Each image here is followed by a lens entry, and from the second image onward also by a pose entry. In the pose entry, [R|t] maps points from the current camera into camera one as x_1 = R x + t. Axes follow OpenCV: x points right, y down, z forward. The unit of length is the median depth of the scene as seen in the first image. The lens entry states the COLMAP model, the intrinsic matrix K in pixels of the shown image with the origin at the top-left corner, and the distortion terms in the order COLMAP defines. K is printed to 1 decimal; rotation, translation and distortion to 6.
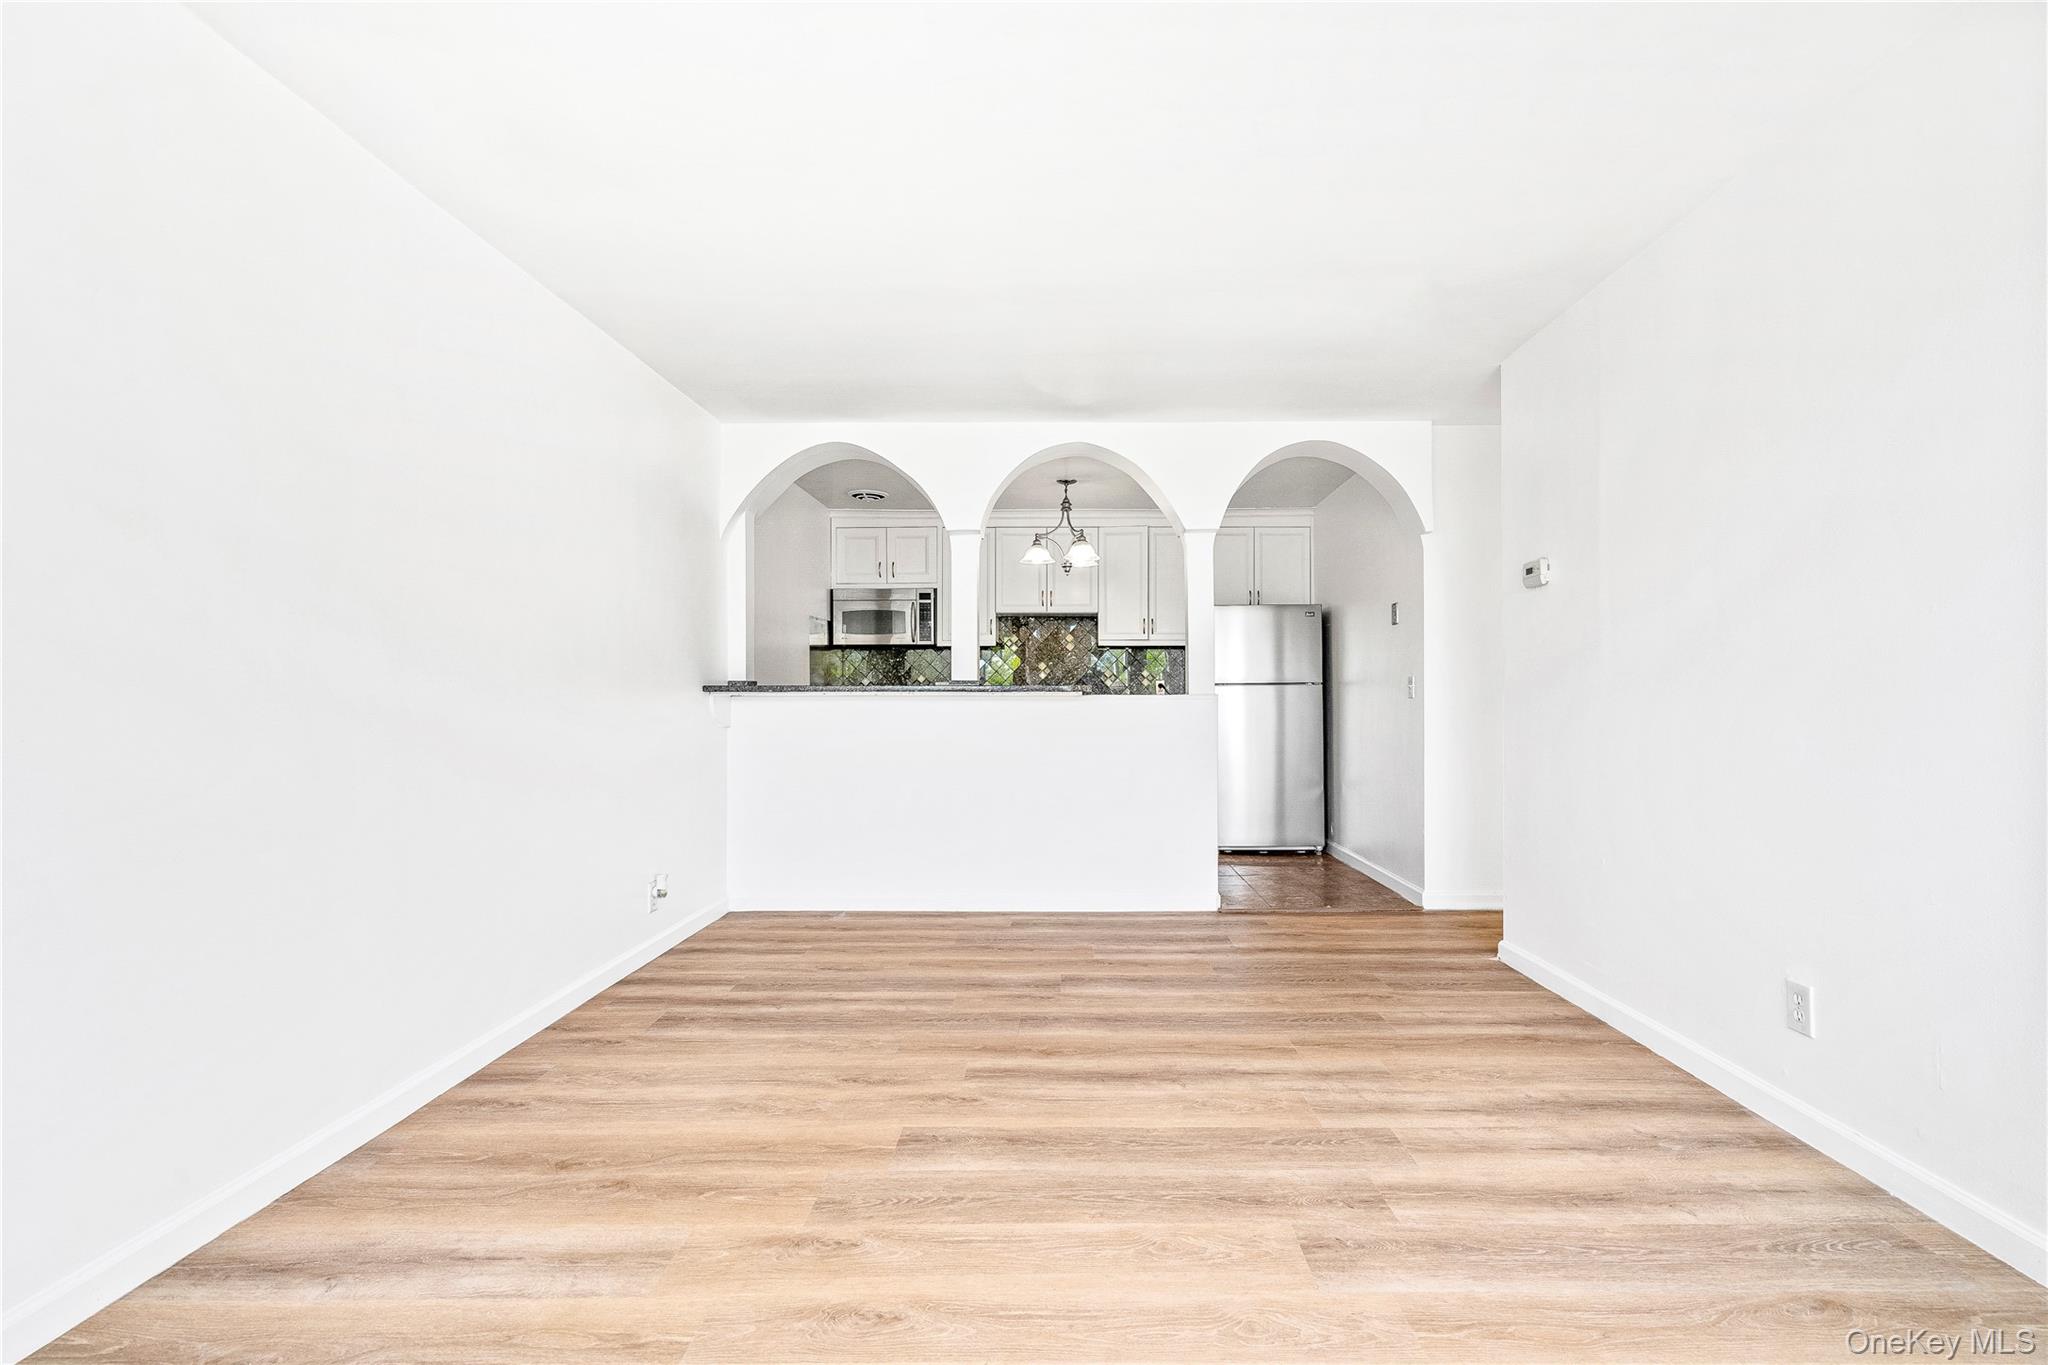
lens RADIAL K [[959.4, 0, 1063.2], [0, 959.4, 697.6], [0, 0, 1]] dist [-0.003320, 0.001576]
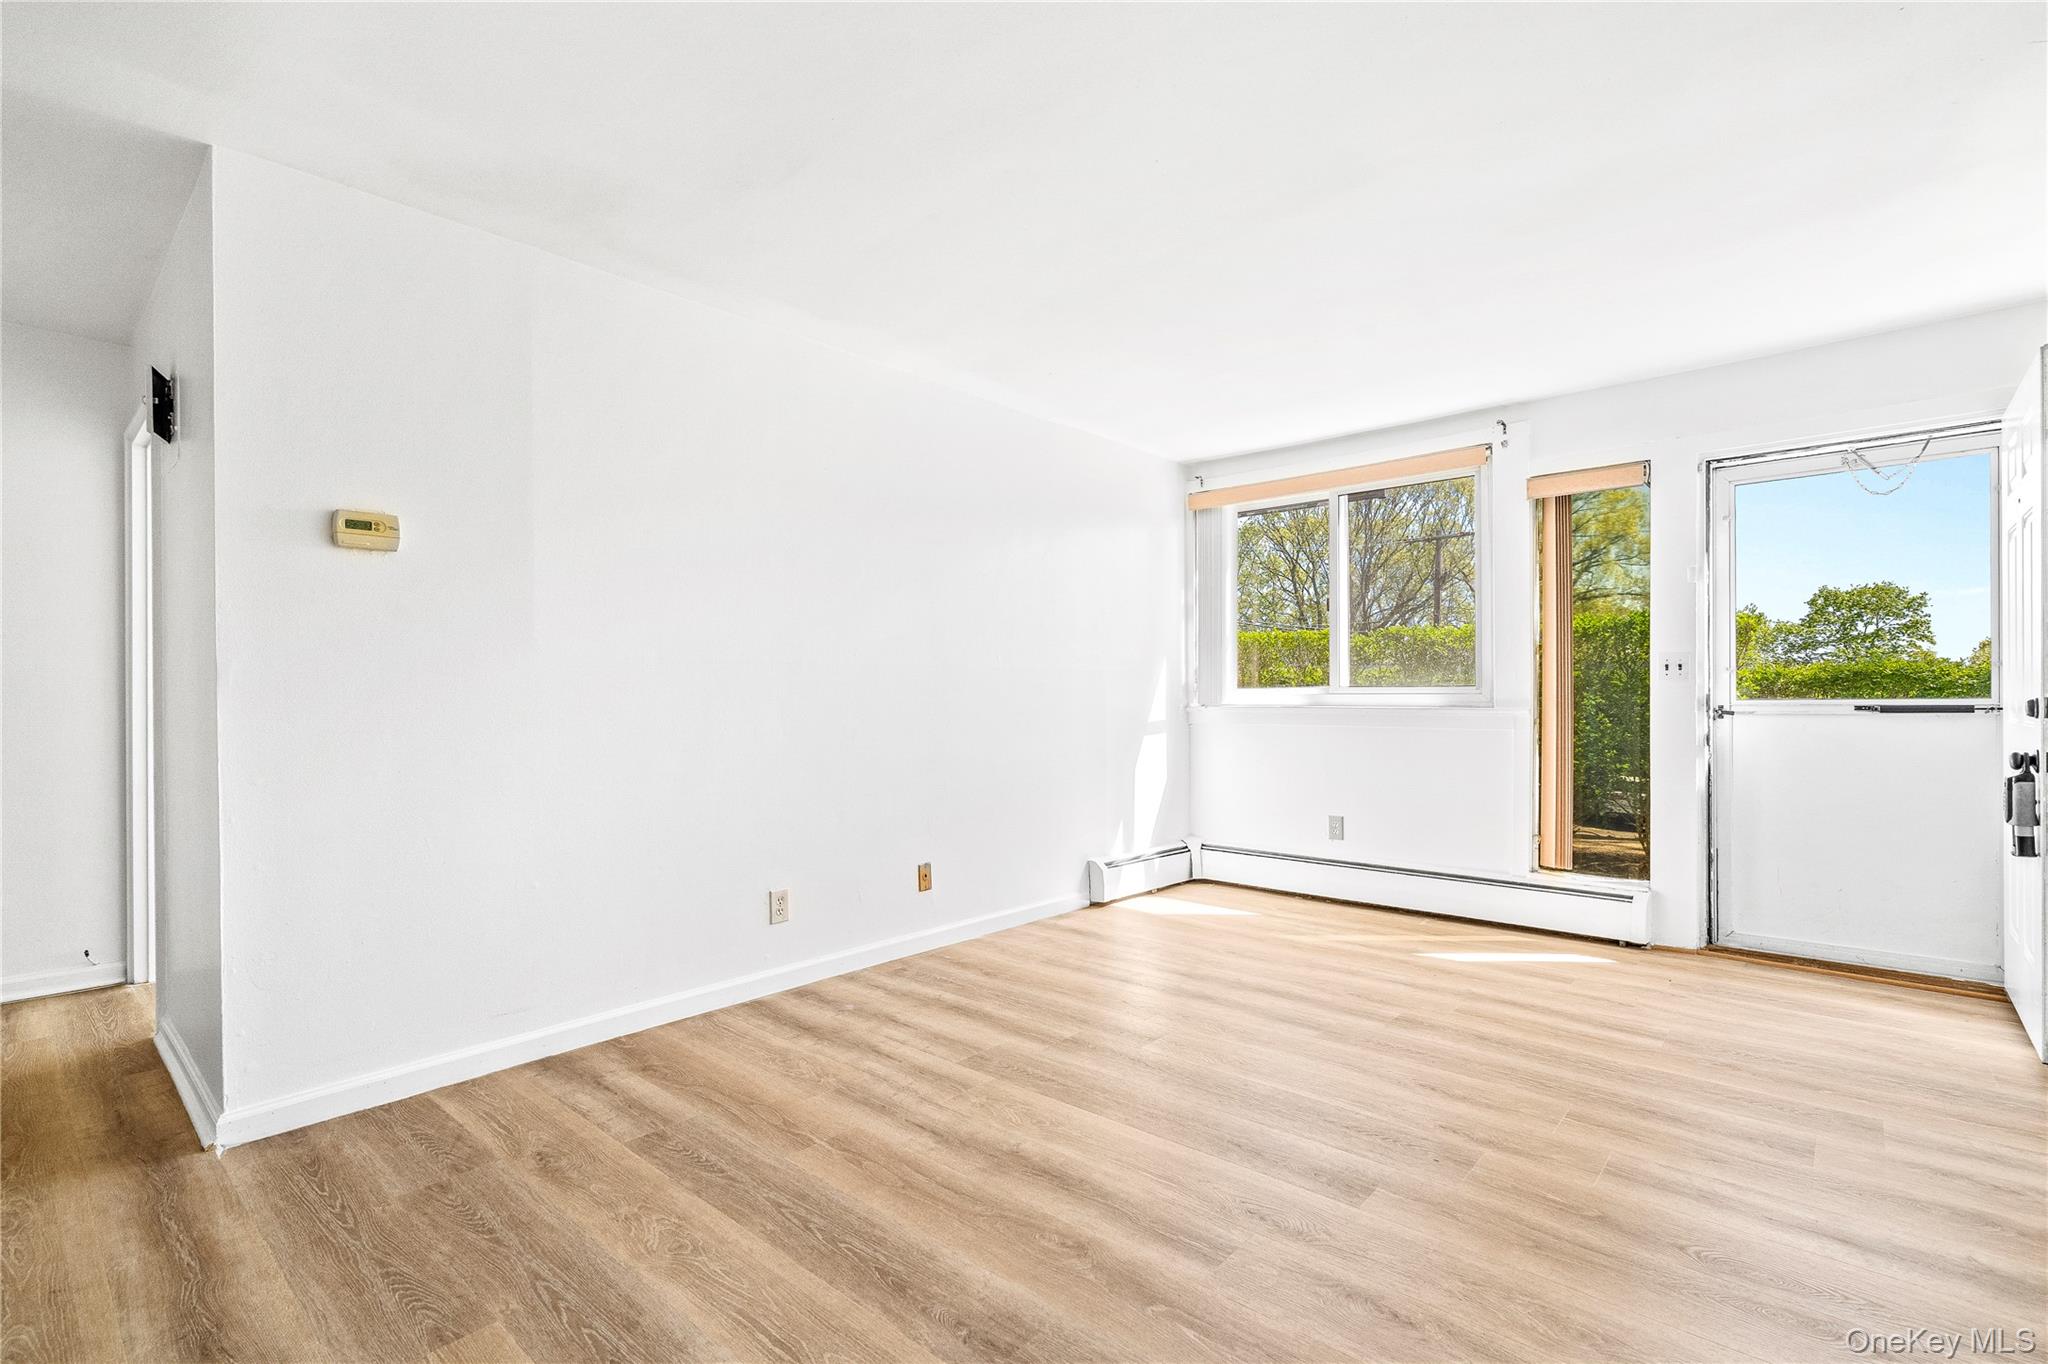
lens RADIAL K [[932.6, 0, 1023.2], [0, 932.6, 701.9], [0, 0, 1]] dist [-0.003121, 0.000464]
pose [[-0.748829, 0.003384, 0.662755, -0.373543], [0.007980, 0.999961, 0.003912, -0.002660], [-0.662715, 0.008218, -0.748826, 1.372891]]
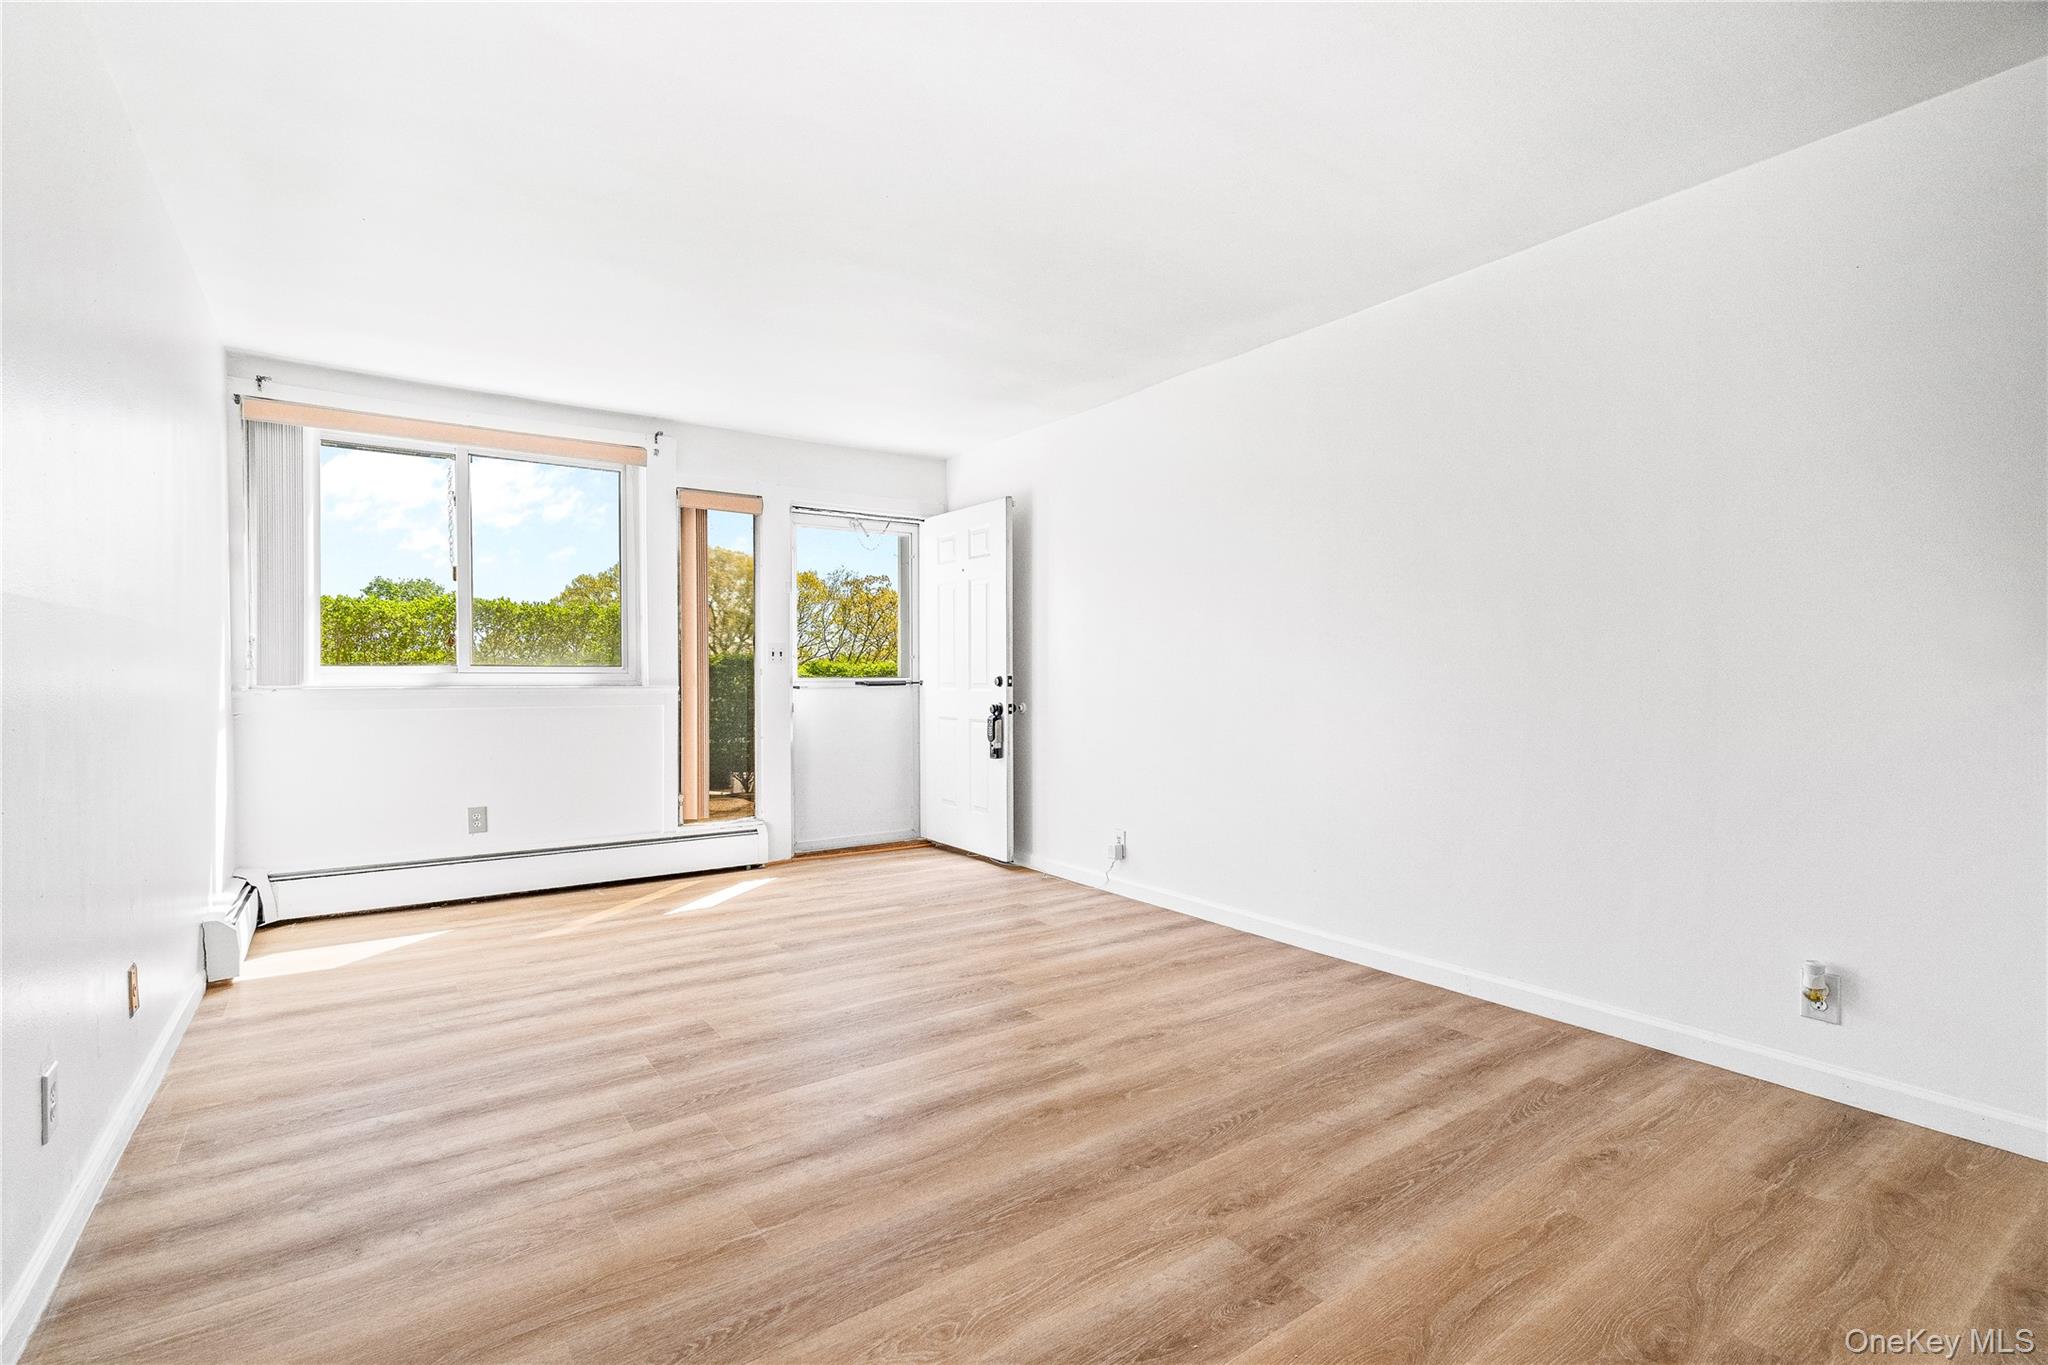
lens RADIAL K [[934.8, 0, 1024.0], [0, 934.8, 682.5], [0, 0, 1]] dist [-0.009235, 0.007643]
pose [[-0.813985, 0.010043, -0.580799, 0.424252], [0.003637, 0.999919, 0.012193, -0.005073], [0.580875, 0.007813, -0.813955, 1.499666]]
